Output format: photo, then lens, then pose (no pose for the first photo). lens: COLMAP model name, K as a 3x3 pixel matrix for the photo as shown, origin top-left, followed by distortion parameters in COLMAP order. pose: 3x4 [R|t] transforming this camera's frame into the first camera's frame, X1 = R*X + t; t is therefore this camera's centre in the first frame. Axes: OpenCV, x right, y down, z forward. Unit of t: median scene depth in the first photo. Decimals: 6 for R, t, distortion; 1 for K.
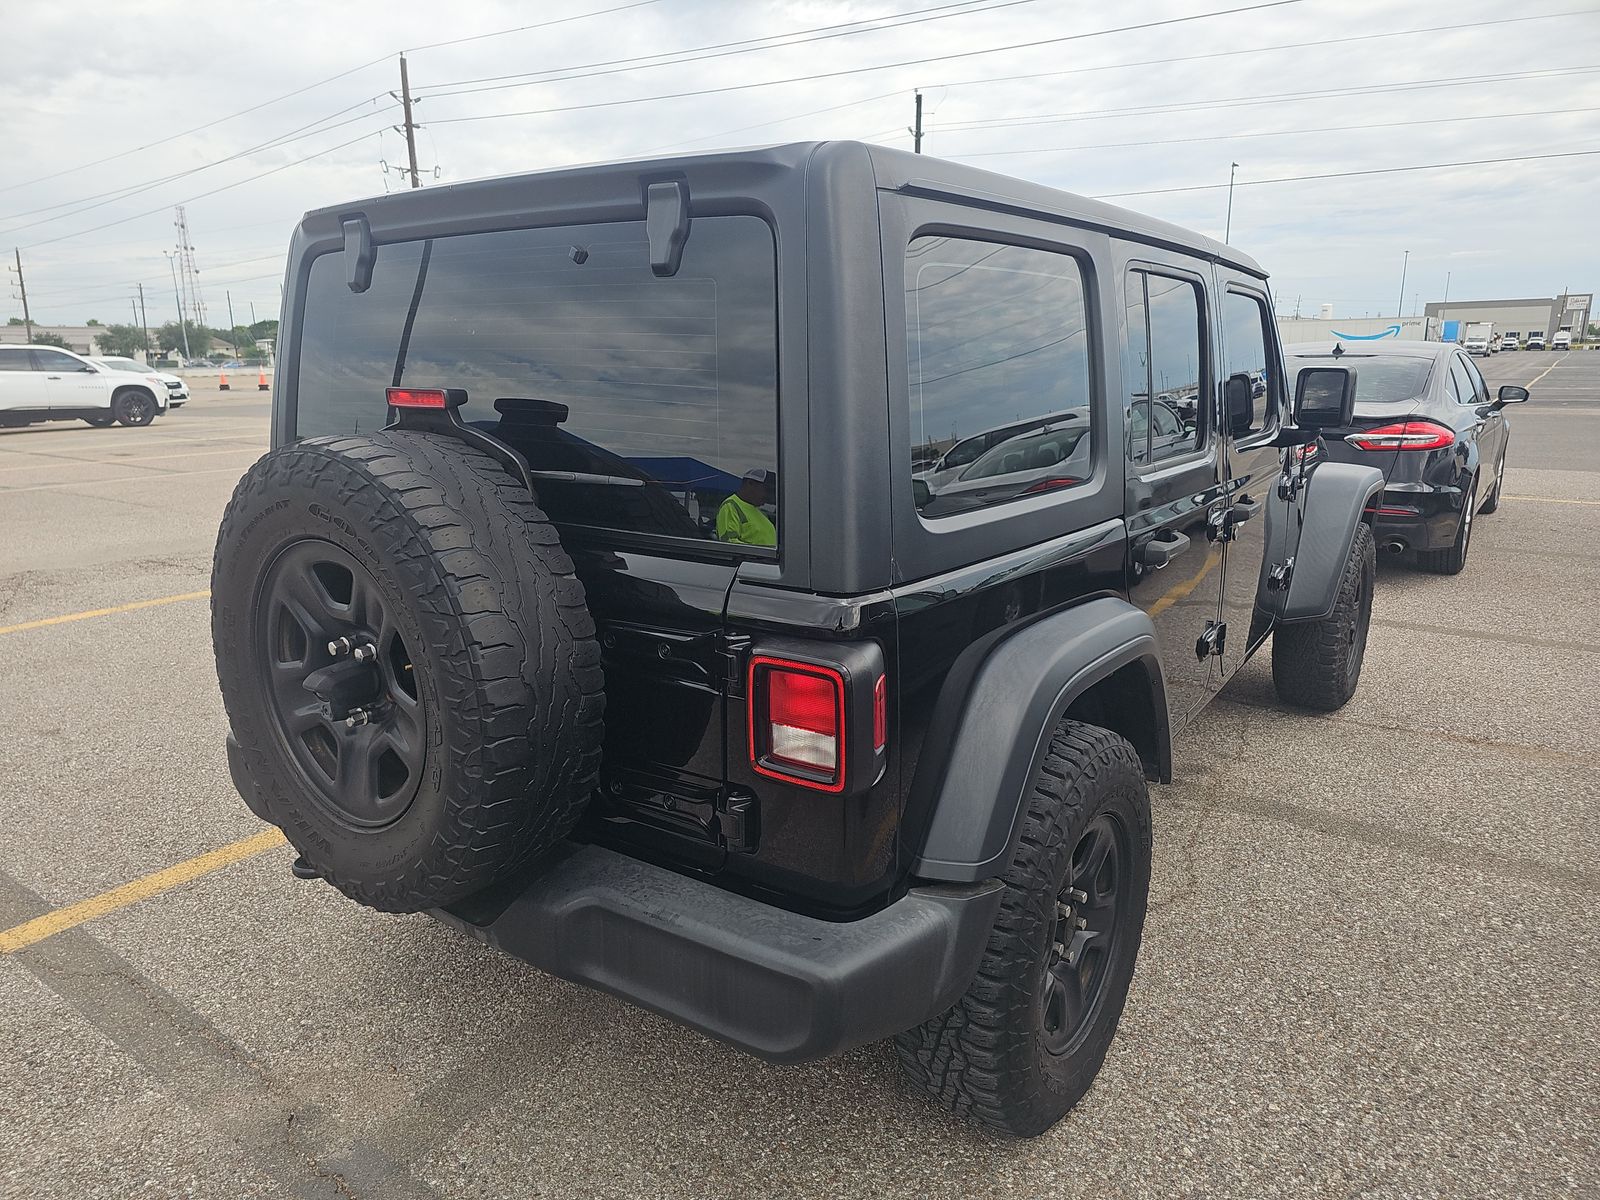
lens RADIAL K [[1091.3, 0, 800.0], [0, 1091.3, 600.0], [0, 0, 1]] dist [0.047745, -0.048239]
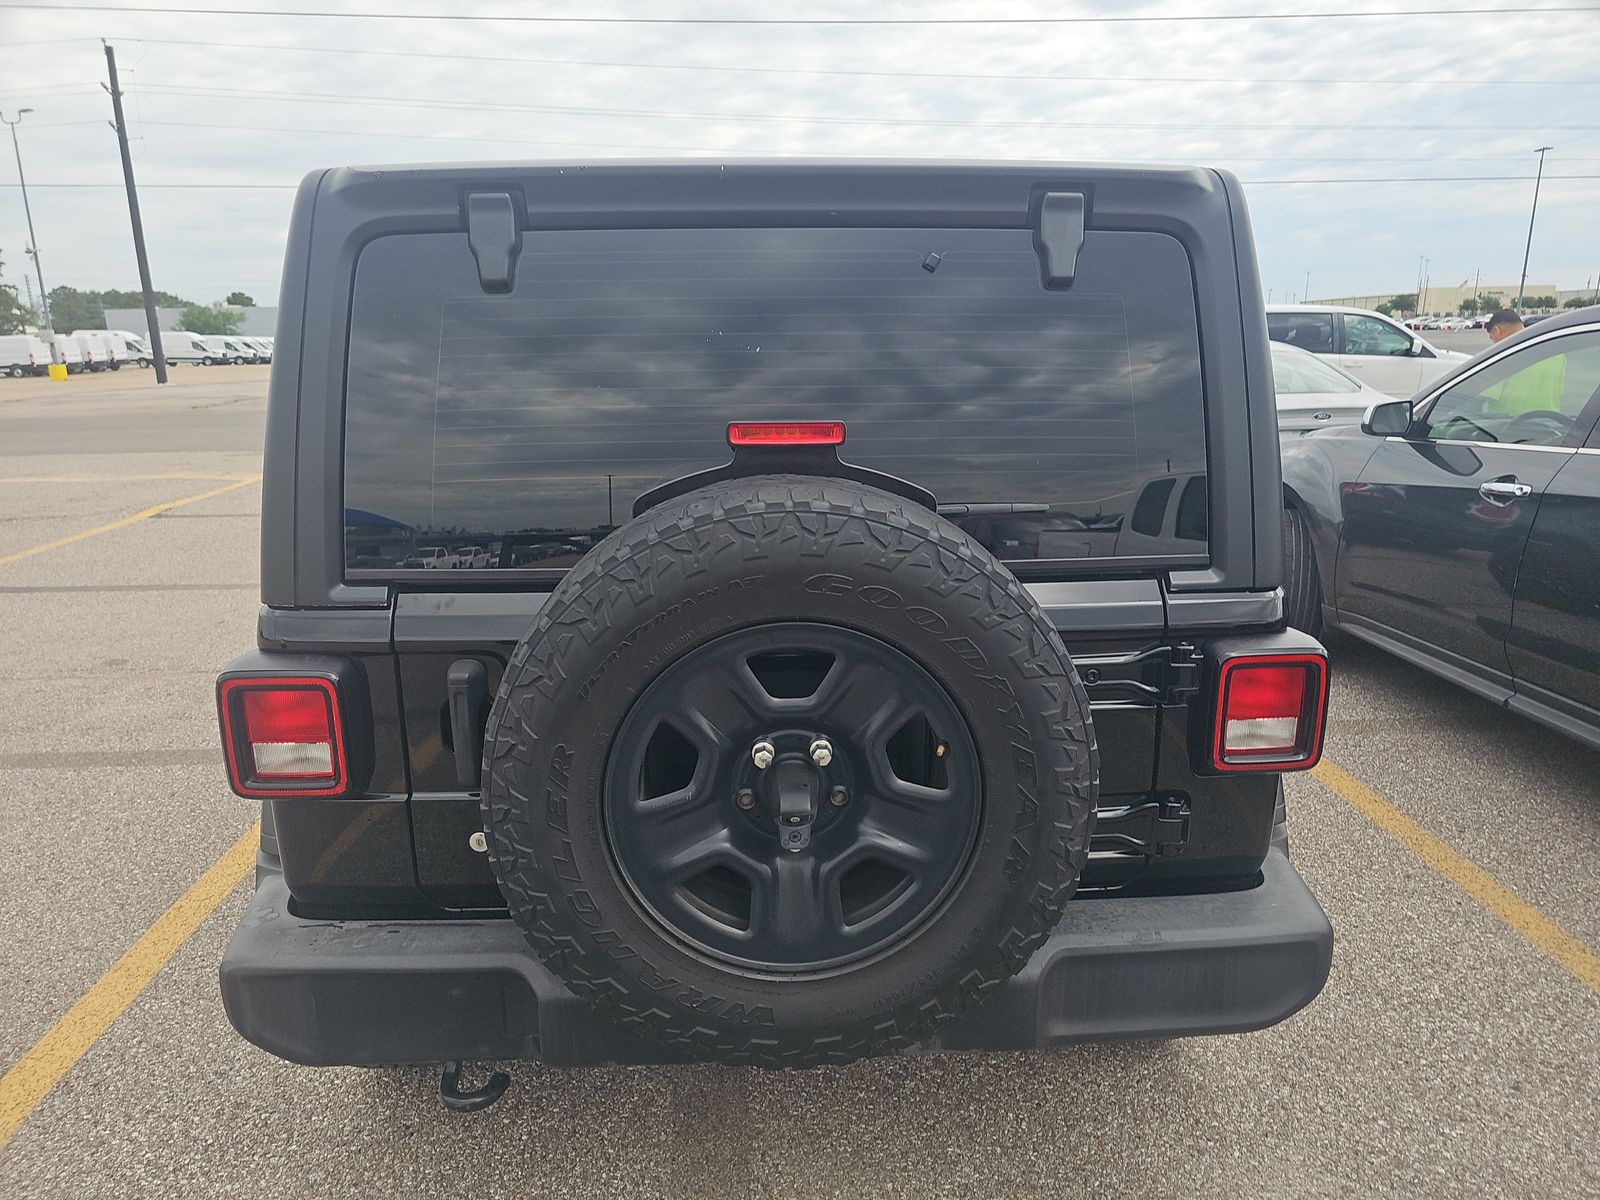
lens RADIAL K [[1091.3, 0, 800.0], [0, 1091.3, 600.0], [0, 0, 1]] dist [0.047745, -0.048239]
pose [[0.765975, -0.147857, 0.625636, -0.853309], [0.146346, 0.987744, 0.054260, -0.102498], [-0.625991, 0.049998, 0.778226, 0.370507]]
